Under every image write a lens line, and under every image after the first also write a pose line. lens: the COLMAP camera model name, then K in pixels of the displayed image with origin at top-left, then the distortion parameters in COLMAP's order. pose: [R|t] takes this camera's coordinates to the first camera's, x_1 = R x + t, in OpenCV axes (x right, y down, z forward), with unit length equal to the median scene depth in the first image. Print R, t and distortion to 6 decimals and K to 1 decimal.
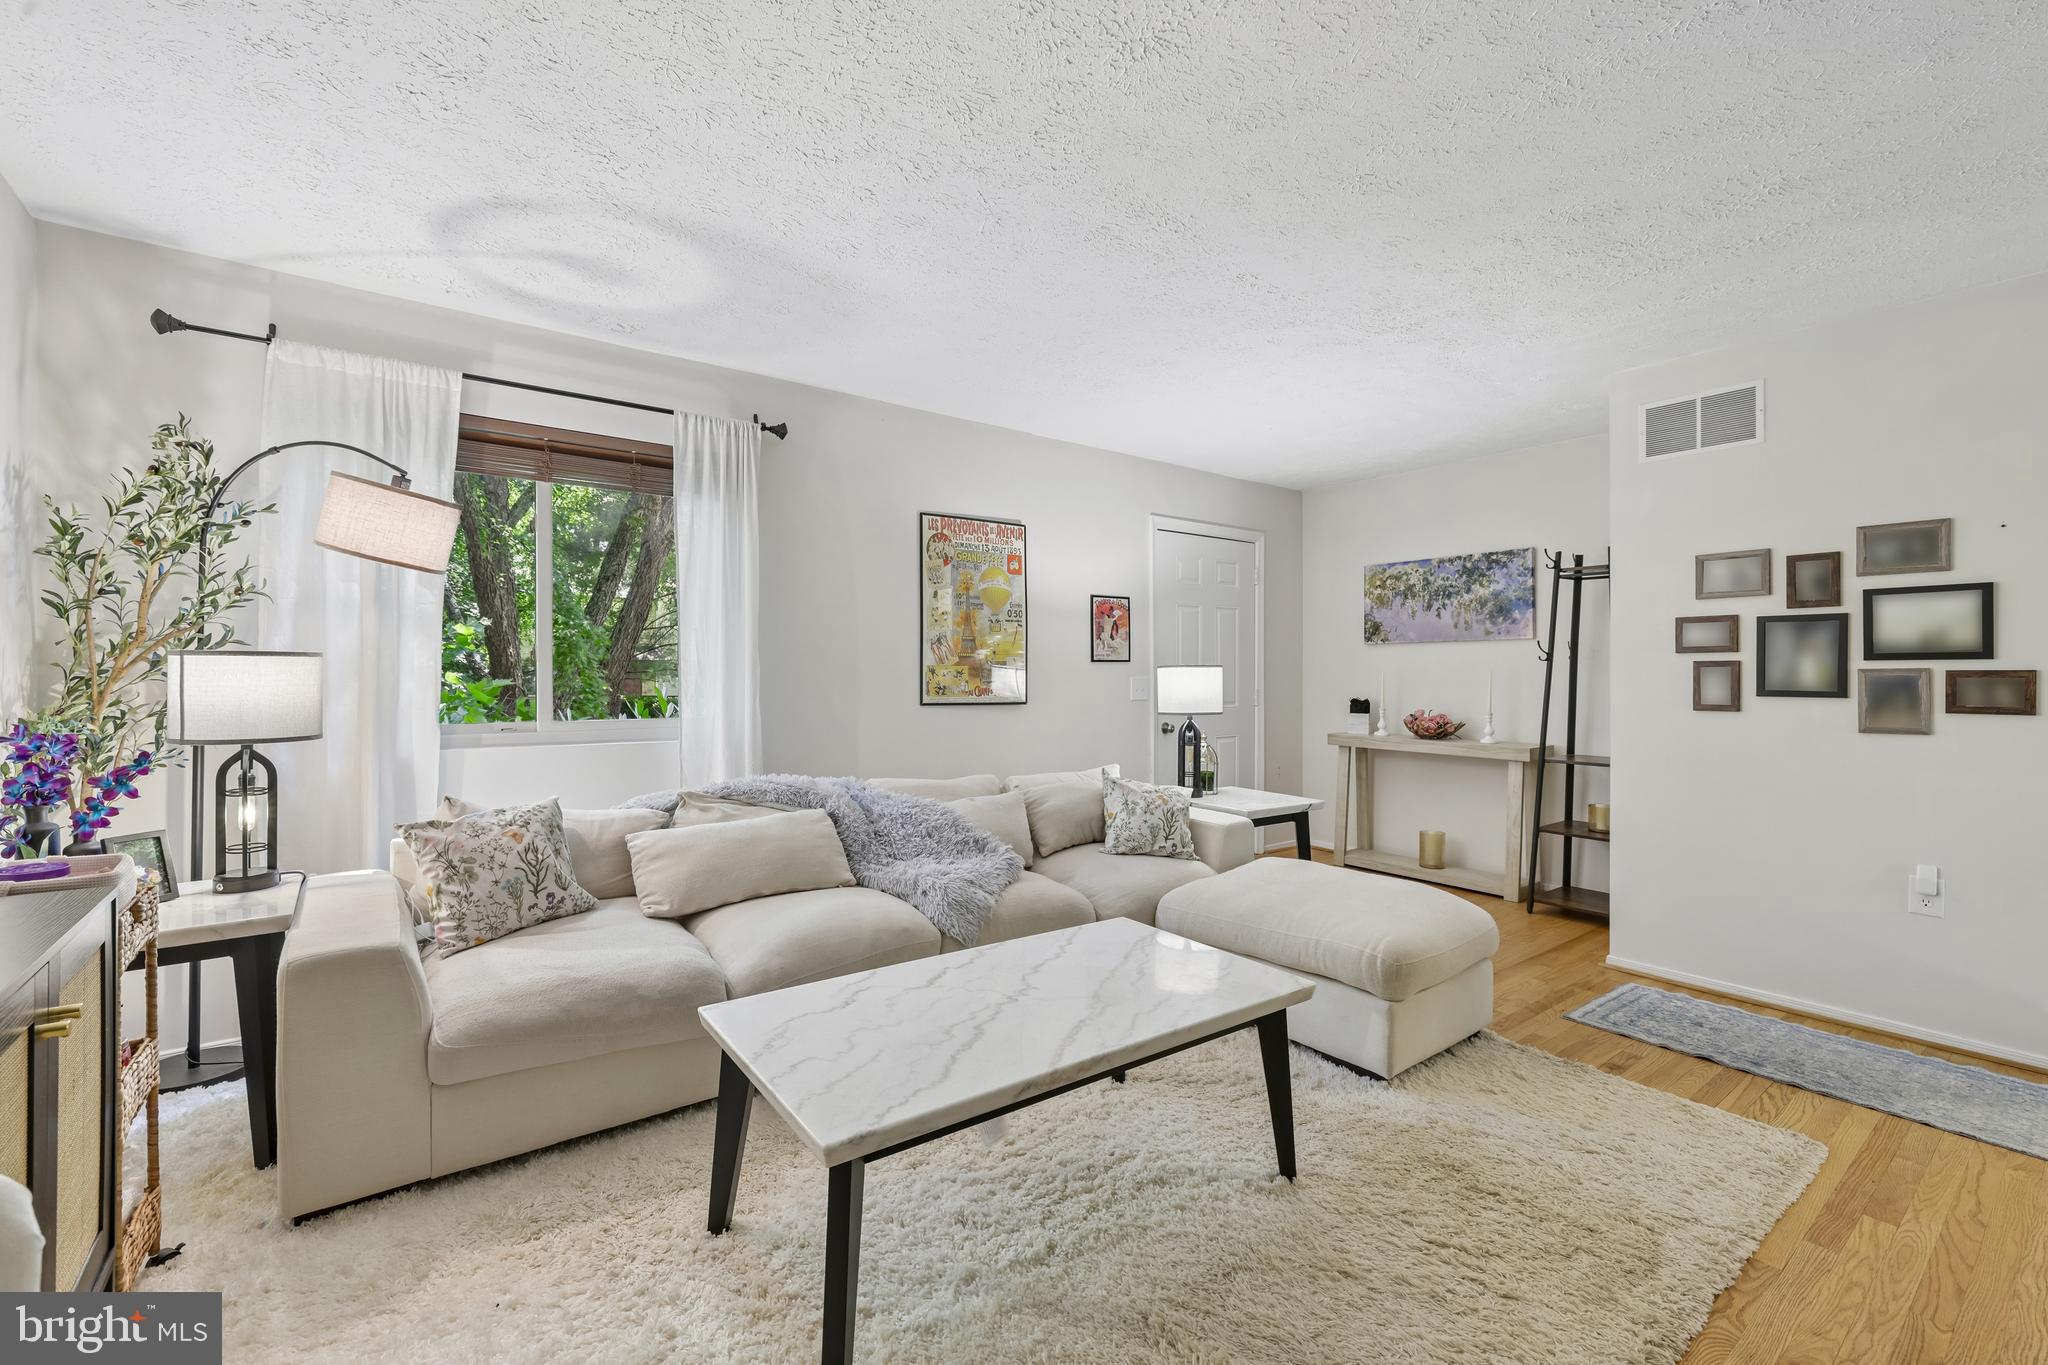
lens RADIAL K [[867.5, 0, 1012.8], [0, 867.5, 685.2], [0, 0, 1]] dist [-0.003275, 0.001317]
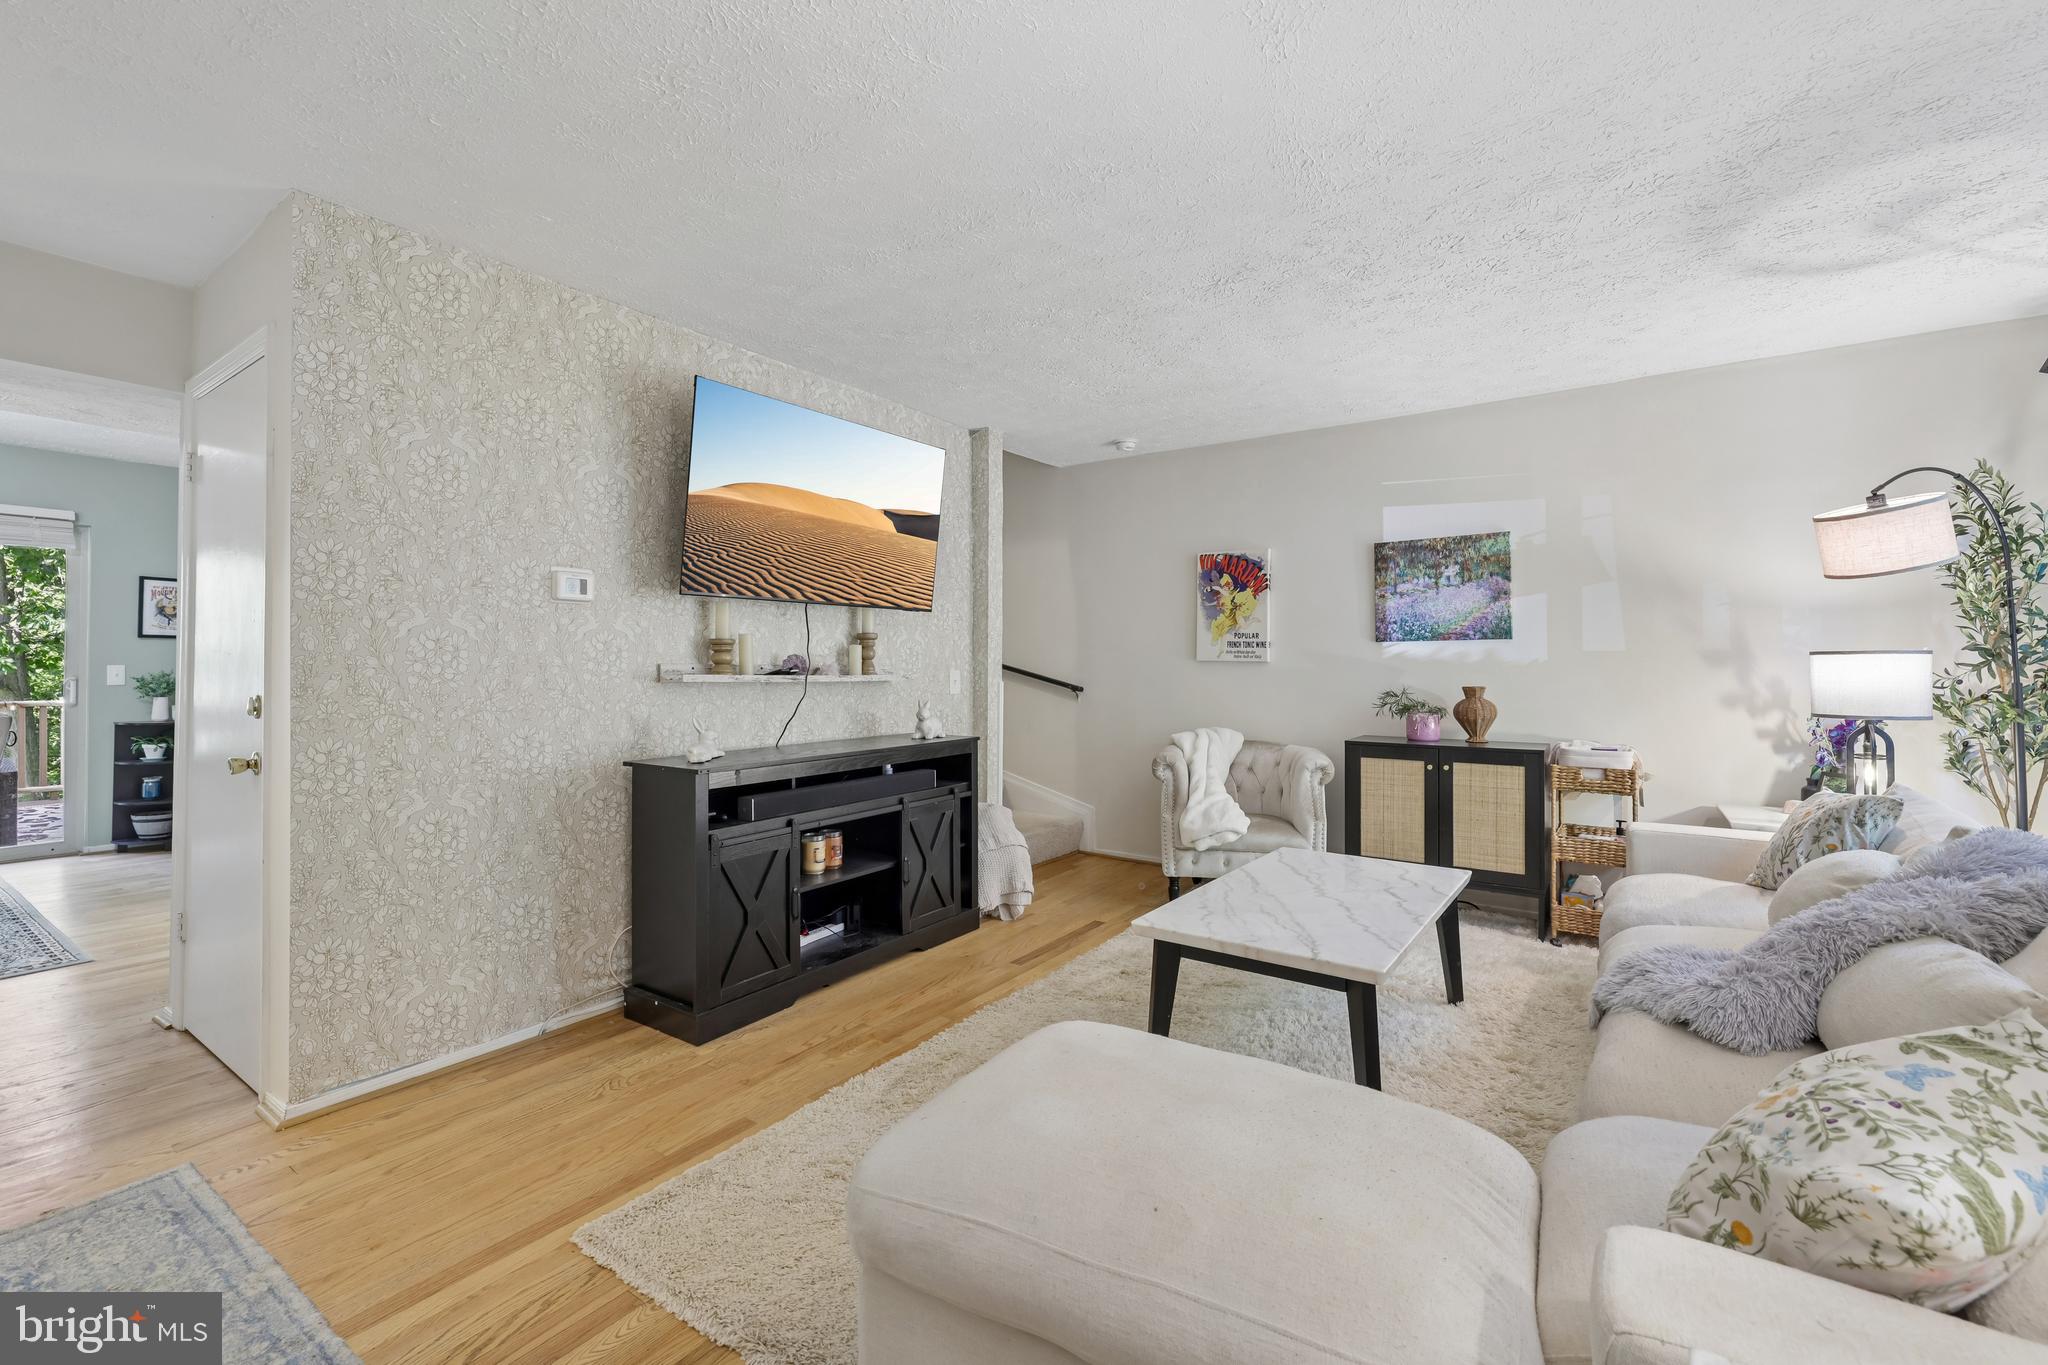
lens RADIAL K [[867.5, 0, 1016.1], [0, 867.5, 660.7], [0, 0, 1]] dist [-0.003275, 0.001317]
pose [[-0.951035, -0.008665, -0.308963, 0.364411], [-0.011937, 0.999891, 0.008703, -0.008854], [0.308854, 0.011965, -0.951034, 0.876871]]
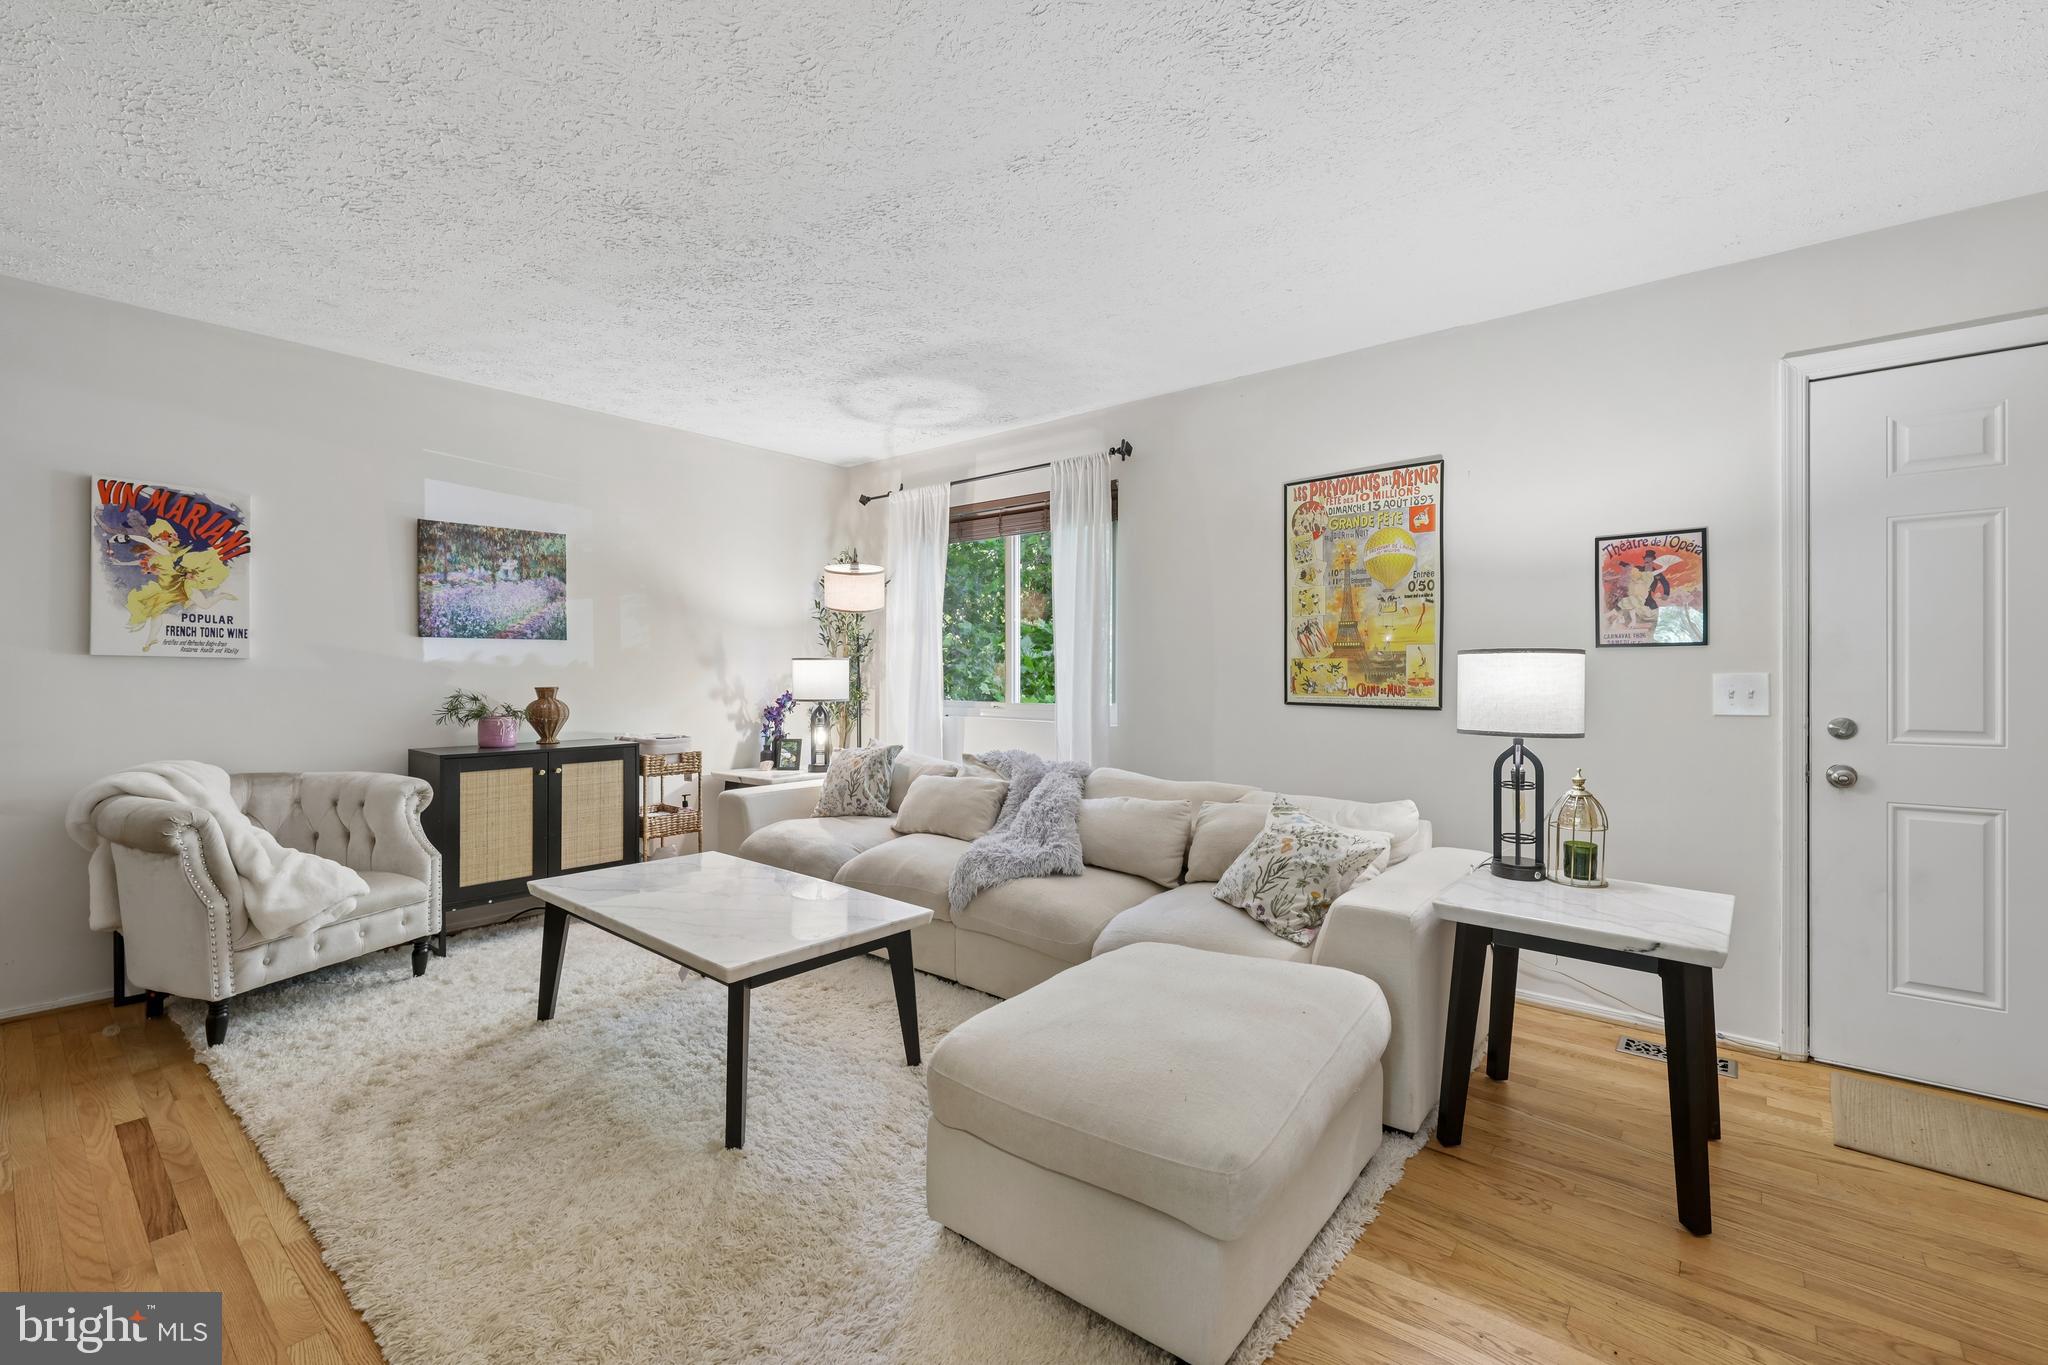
lens RADIAL K [[867.5, 0, 1014.2], [0, 867.5, 673.5], [0, 0, 1]] dist [-0.003275, 0.001317]
pose [[0.227510, -0.003282, -0.973770, 0.587614], [-0.018149, 0.999806, -0.007610, 0.003403], [0.973607, 0.019404, 0.227406, 0.461819]]
